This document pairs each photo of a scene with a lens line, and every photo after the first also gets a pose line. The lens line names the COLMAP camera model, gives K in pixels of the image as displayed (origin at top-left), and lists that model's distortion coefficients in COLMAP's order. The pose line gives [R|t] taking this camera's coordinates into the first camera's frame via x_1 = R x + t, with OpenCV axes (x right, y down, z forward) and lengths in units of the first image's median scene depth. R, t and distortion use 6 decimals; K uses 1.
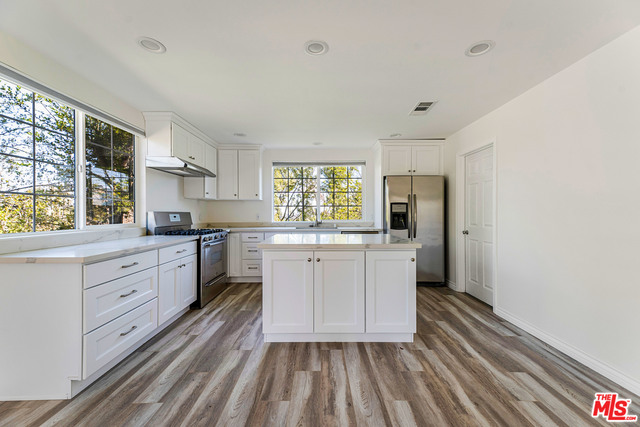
lens RADIAL K [[257.4, 0, 318.7], [0, 257.4, 213.6], [0, 0, 1]] dist [0.015849, -0.000145]
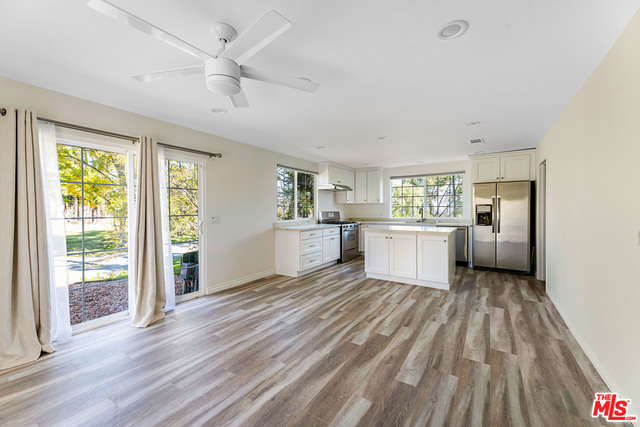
lens RADIAL K [[257.4, 0, 318.7], [0, 257.4, 213.6], [0, 0, 1]] dist [0.015849, -0.000145]
pose [[0.830838, 0.007380, -0.556465, 0.399375], [0.002022, 0.999865, 0.016279, -0.022819], [0.556511, -0.014650, 0.830711, -0.586542]]
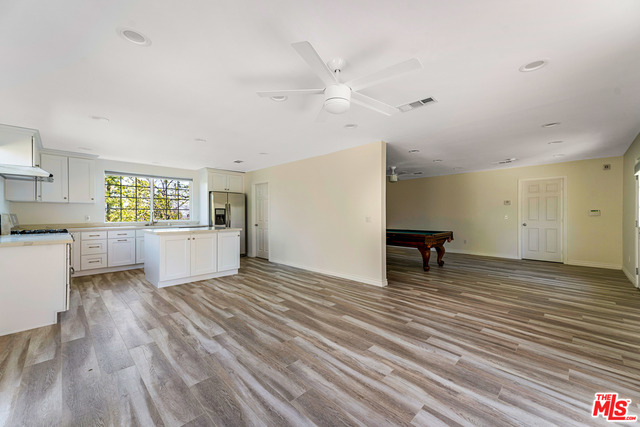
lens RADIAL K [[253.0, 0, 319.9], [0, 253.0, 221.5], [0, 0, 1]] dist [0.016437, 0.000003]
pose [[0.703970, -0.018526, 0.709988, -0.443193], [0.001397, 0.999694, 0.024701, 0.001542], [-0.710228, -0.016397, 0.703781, -0.668177]]
